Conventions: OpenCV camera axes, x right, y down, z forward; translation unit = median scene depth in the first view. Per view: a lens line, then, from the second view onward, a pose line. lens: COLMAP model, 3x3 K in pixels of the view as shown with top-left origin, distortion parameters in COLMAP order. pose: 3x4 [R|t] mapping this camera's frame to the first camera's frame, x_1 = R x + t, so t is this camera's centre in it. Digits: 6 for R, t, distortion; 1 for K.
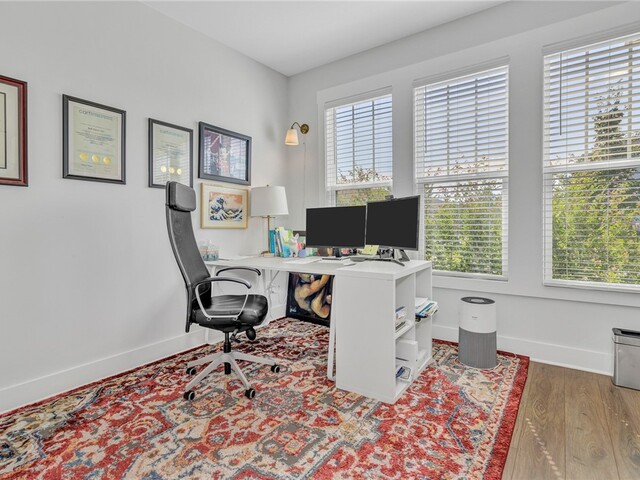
lens RADIAL K [[335.3, 0, 322.6], [0, 335.3, 234.6], [0, 0, 1]] dist [0.000215, 0.000317]
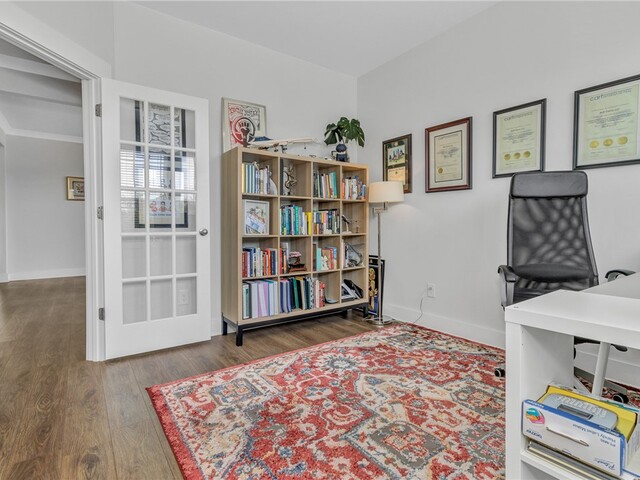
lens RADIAL K [[335.3, 0, 326.1], [0, 335.3, 236.0], [0, 0, 1]] dist [0.000215, 0.000317]
pose [[-0.311597, 0.037304, -0.949482, 0.474506], [-0.021986, 0.998679, 0.046453, 0.002748], [0.949960, 0.035350, -0.310365, 0.595726]]
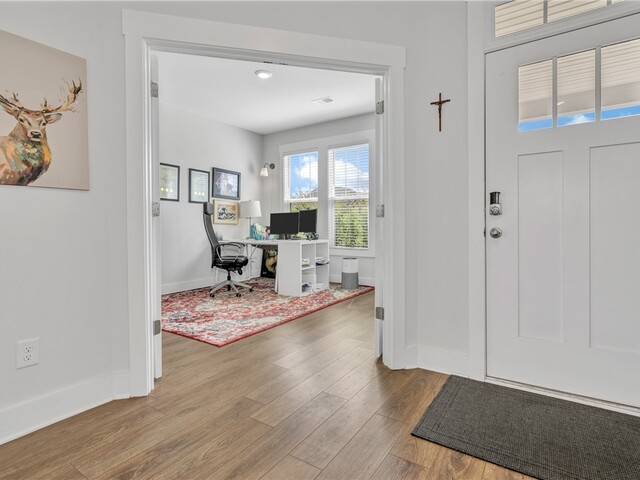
lens RADIAL K [[335.3, 0, 323.2], [0, 335.3, 234.3], [0, 0, 1]] dist [0.000215, 0.000317]
pose [[0.999389, 0.004908, 0.034608, 0.192339], [-0.004681, 0.999967, -0.006634, 0.051958], [-0.034640, 0.006468, 0.999379, -0.922032]]
